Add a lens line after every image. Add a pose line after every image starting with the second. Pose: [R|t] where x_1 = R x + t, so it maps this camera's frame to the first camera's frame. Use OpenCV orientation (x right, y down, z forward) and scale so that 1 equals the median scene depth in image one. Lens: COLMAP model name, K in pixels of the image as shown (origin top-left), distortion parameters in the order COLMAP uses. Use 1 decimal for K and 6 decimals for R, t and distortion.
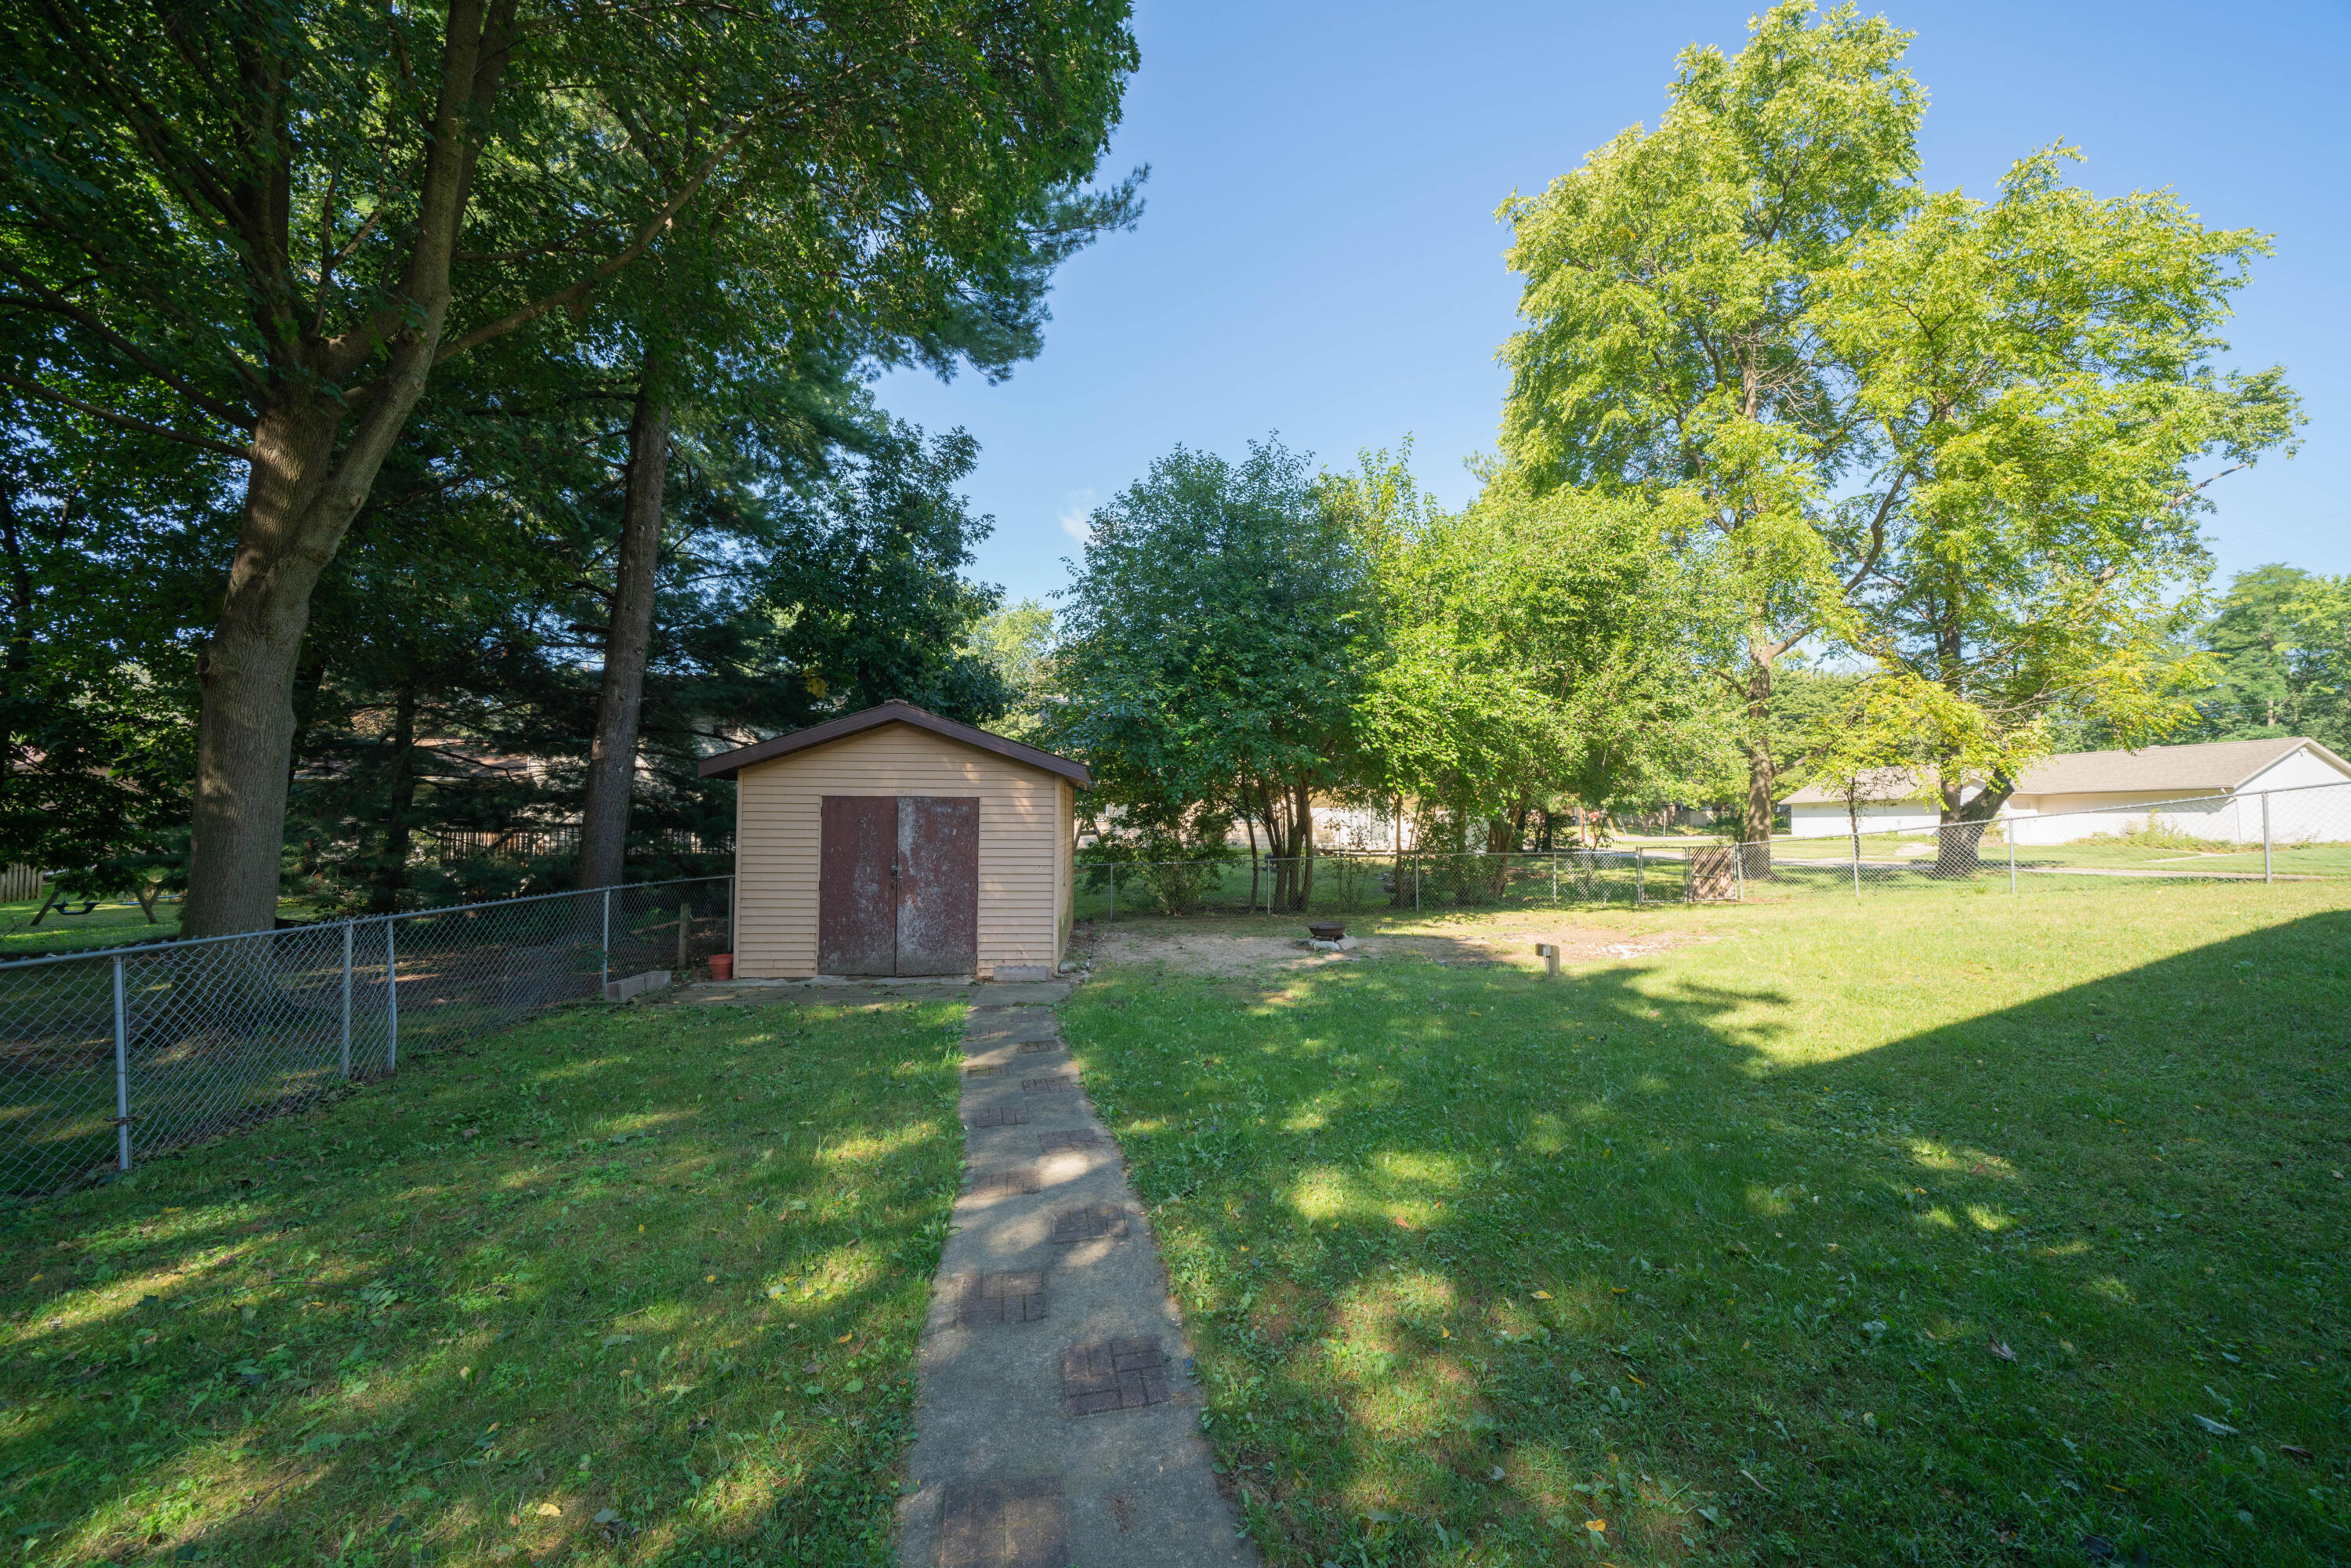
lens RADIAL K [[816.7, 0, 1175.3], [0, 816.7, 787.9], [0, 0, 1]] dist [-0.018271, 0.000000]
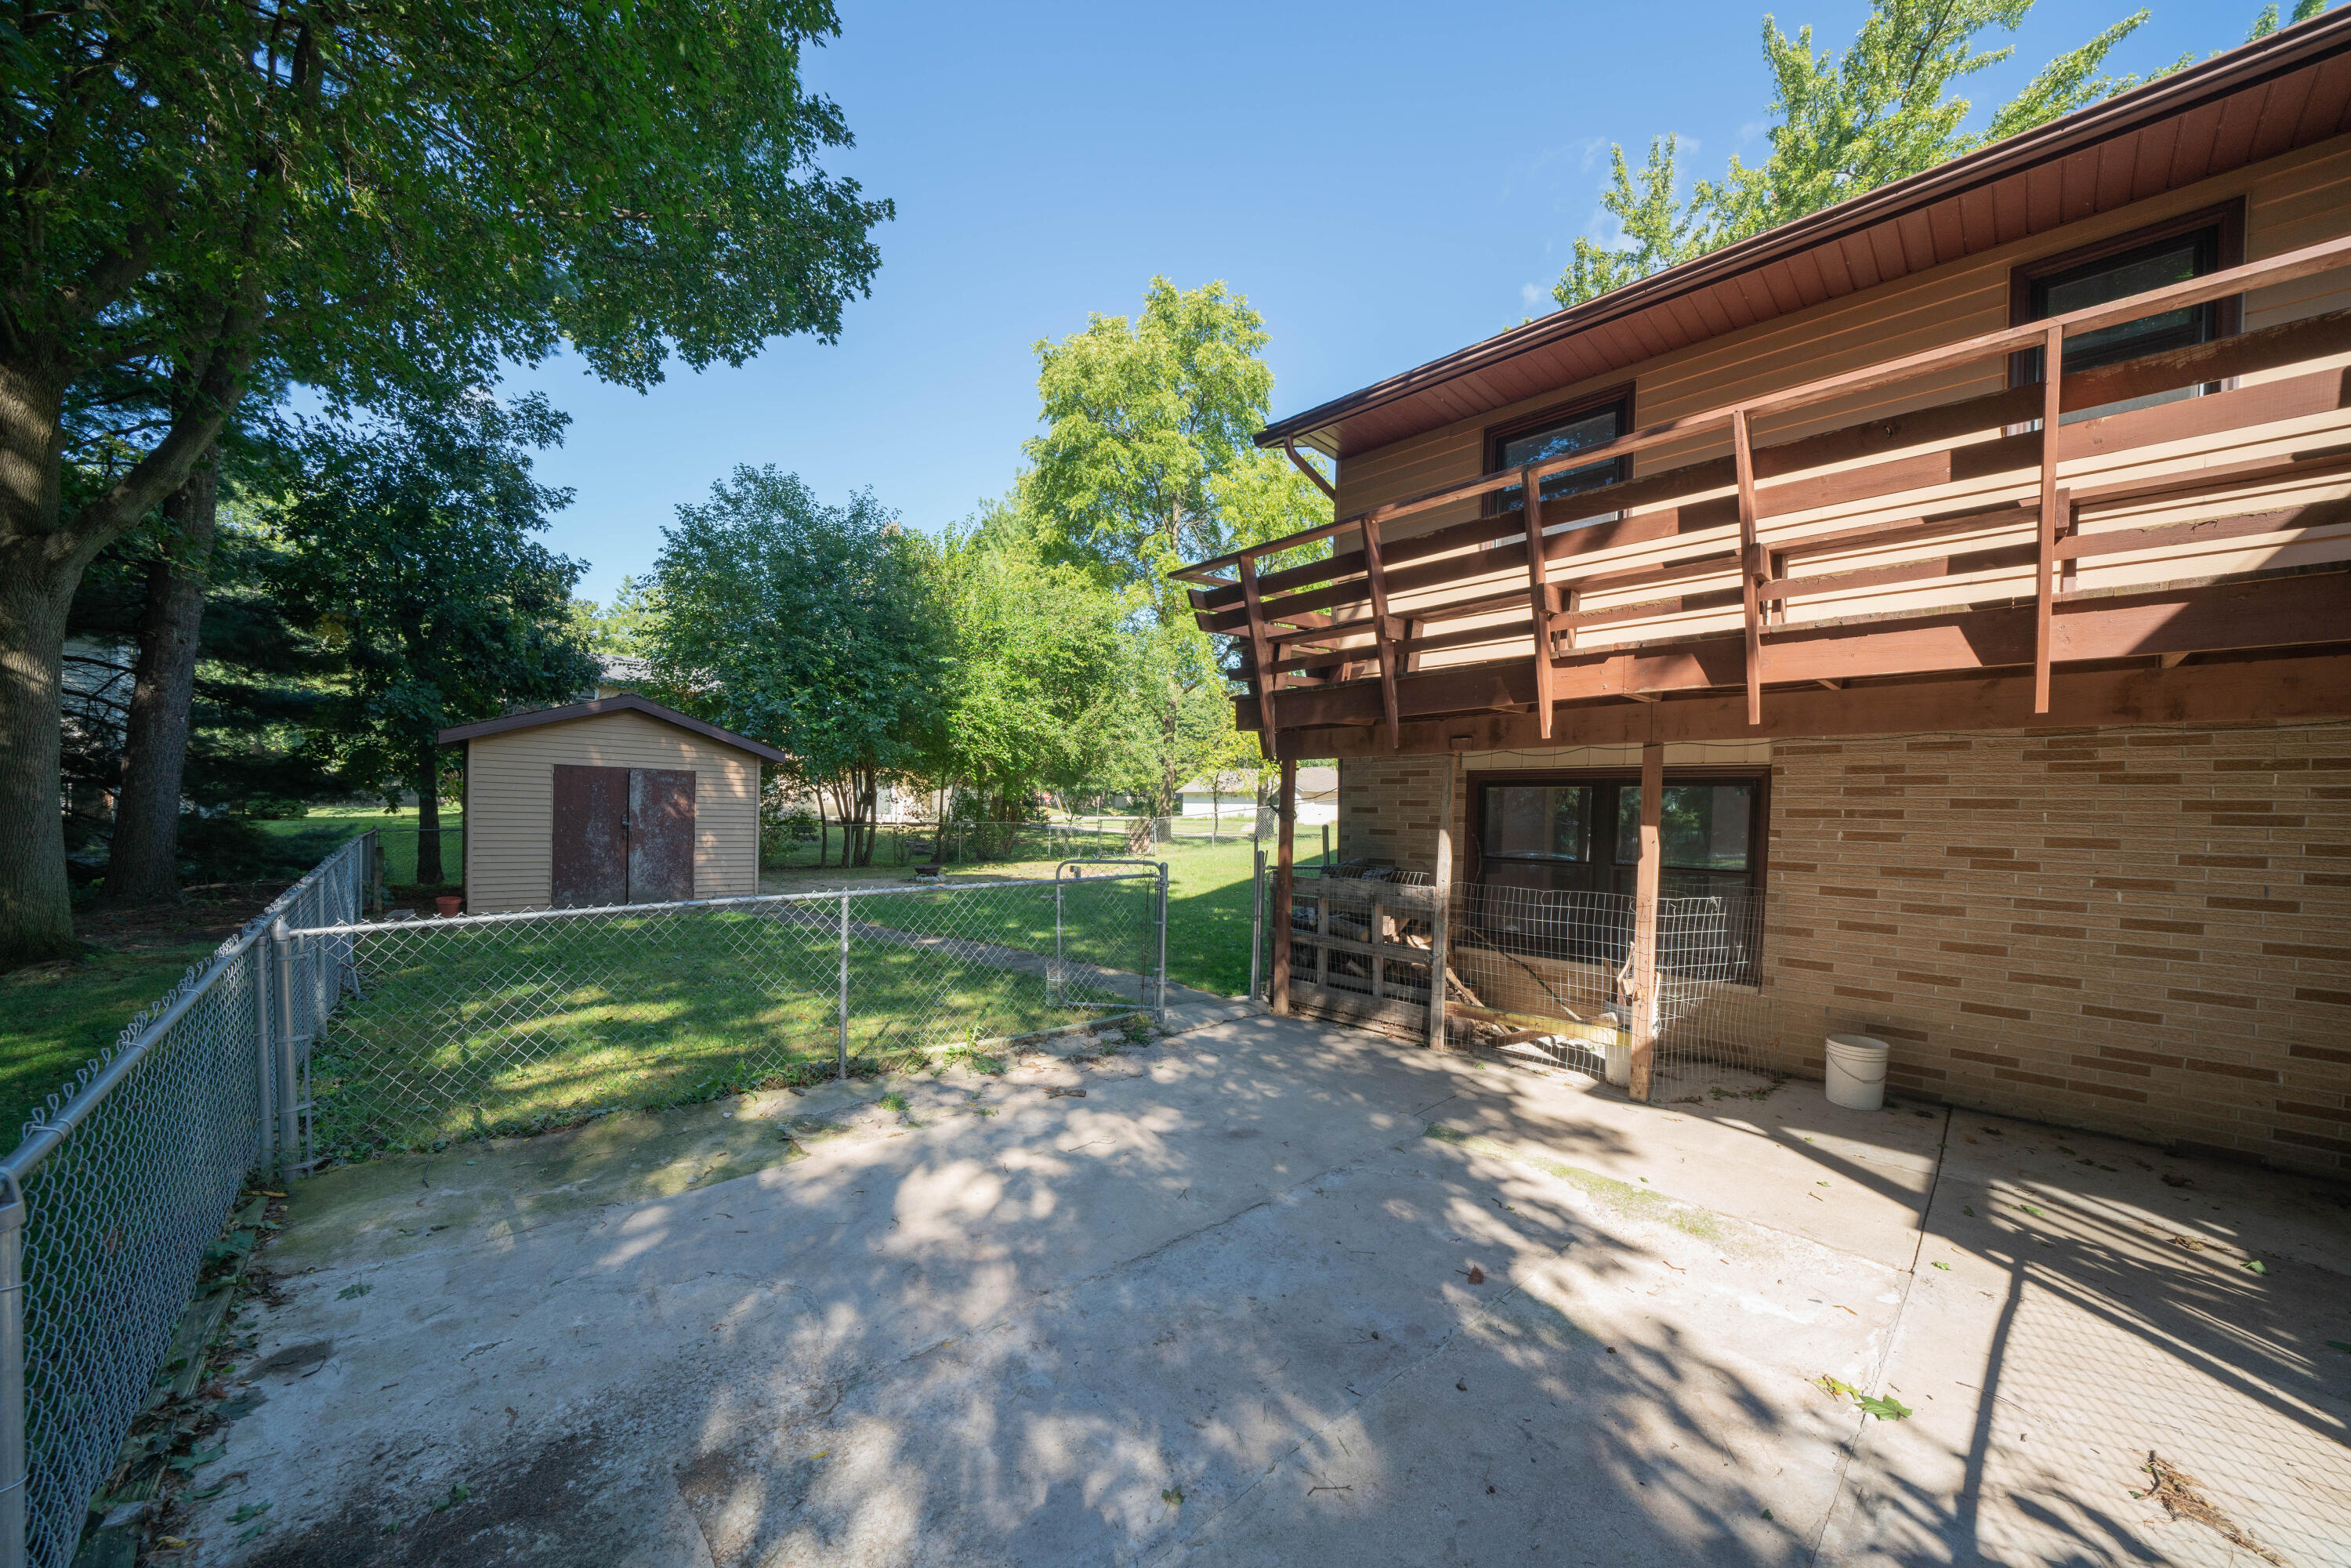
lens RADIAL K [[816.7, 0, 1175.3], [0, 816.7, 787.9], [0, 0, 1]] dist [-0.018271, 0.000000]
pose [[0.800718, 0.034081, 0.598071, -0.238030], [-0.050195, 0.998686, 0.010293, -0.008399], [-0.596934, -0.038262, 0.801377, -0.311264]]
